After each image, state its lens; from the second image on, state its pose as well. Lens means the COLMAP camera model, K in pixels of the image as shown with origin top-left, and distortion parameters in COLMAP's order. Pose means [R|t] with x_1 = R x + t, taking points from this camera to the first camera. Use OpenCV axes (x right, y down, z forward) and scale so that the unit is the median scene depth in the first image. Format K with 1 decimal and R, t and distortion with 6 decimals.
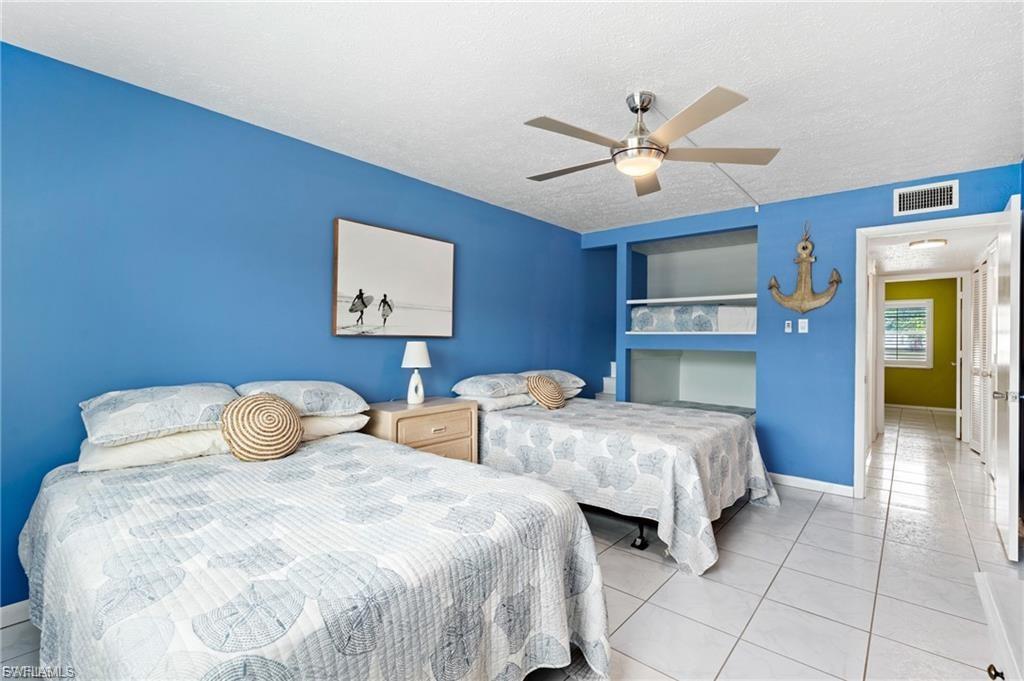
lens RADIAL K [[468.2, 0, 510.8], [0, 468.2, 337.5], [0, 0, 1]] dist [-0.008240, 0.002505]
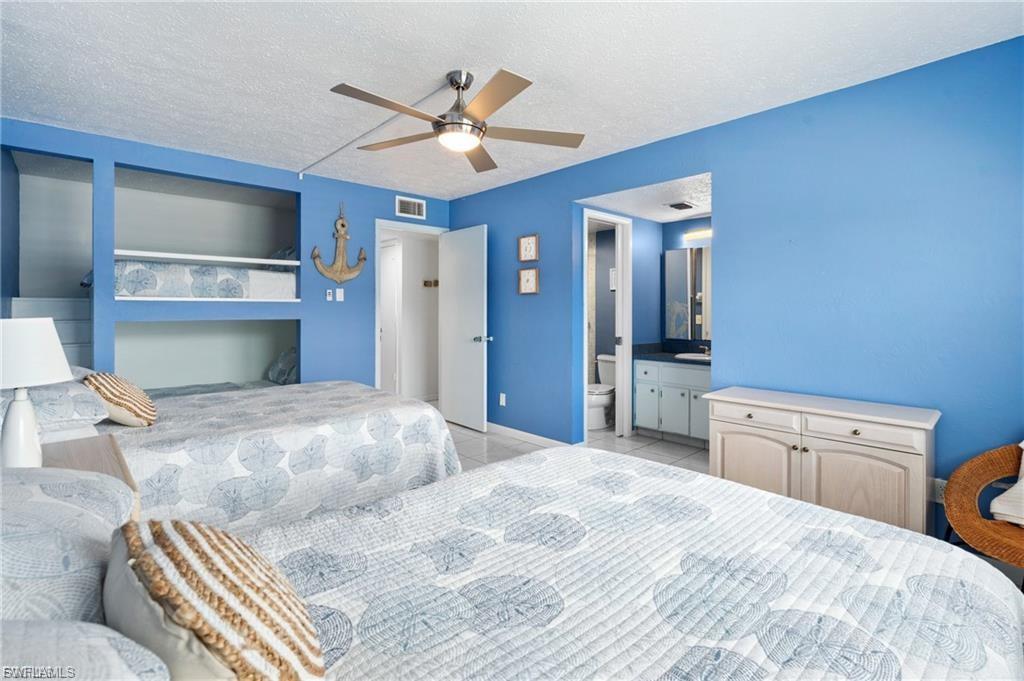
lens RADIAL K [[496.7, 0, 490.9], [0, 496.7, 311.3], [0, 0, 1]] dist [-0.001382, 0.001016]
pose [[0.103839, -0.014384, 0.994490, -0.611532], [-0.002462, 0.999889, 0.014719, -0.004752], [-0.994591, -0.003977, 0.103792, 0.605027]]
